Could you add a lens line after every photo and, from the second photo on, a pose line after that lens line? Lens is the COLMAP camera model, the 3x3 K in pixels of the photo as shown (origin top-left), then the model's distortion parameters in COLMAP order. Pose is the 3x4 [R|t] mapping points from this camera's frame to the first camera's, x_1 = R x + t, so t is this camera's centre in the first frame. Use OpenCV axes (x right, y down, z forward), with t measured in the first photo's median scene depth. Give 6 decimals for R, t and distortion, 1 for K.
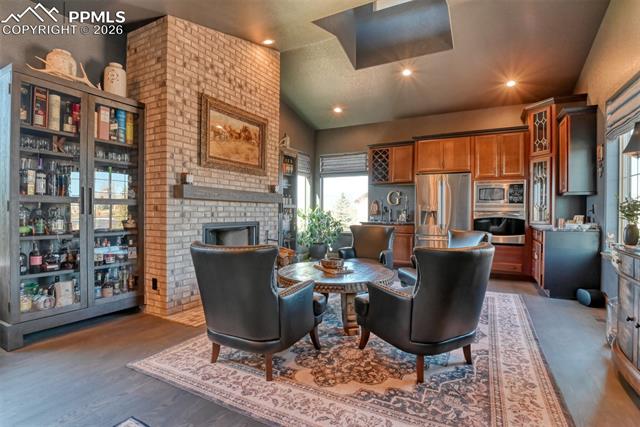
lens RADIAL K [[312.7, 0, 321.0], [0, 312.7, 212.7], [0, 0, 1]] dist [-0.019092, 0.000023]
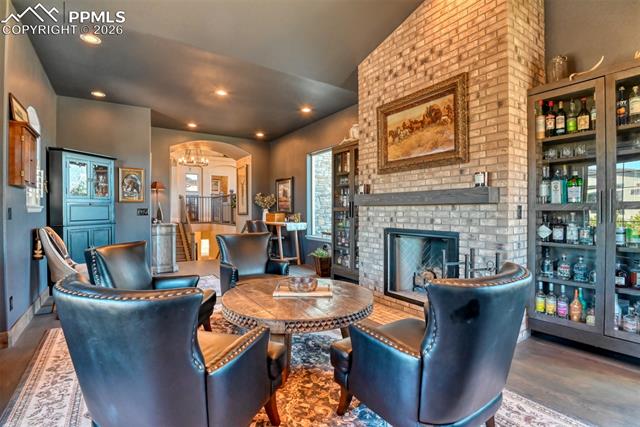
lens RADIAL K [[312.7, 0, 321.6], [0, 312.7, 211.9], [0, 0, 1]] dist [-0.019092, 0.000023]
pose [[-0.474013, -0.000743, -0.880517, 0.618096], [-0.001364, 0.999999, -0.000110, -0.017981], [0.880517, 0.001149, -0.474014, 1.241591]]
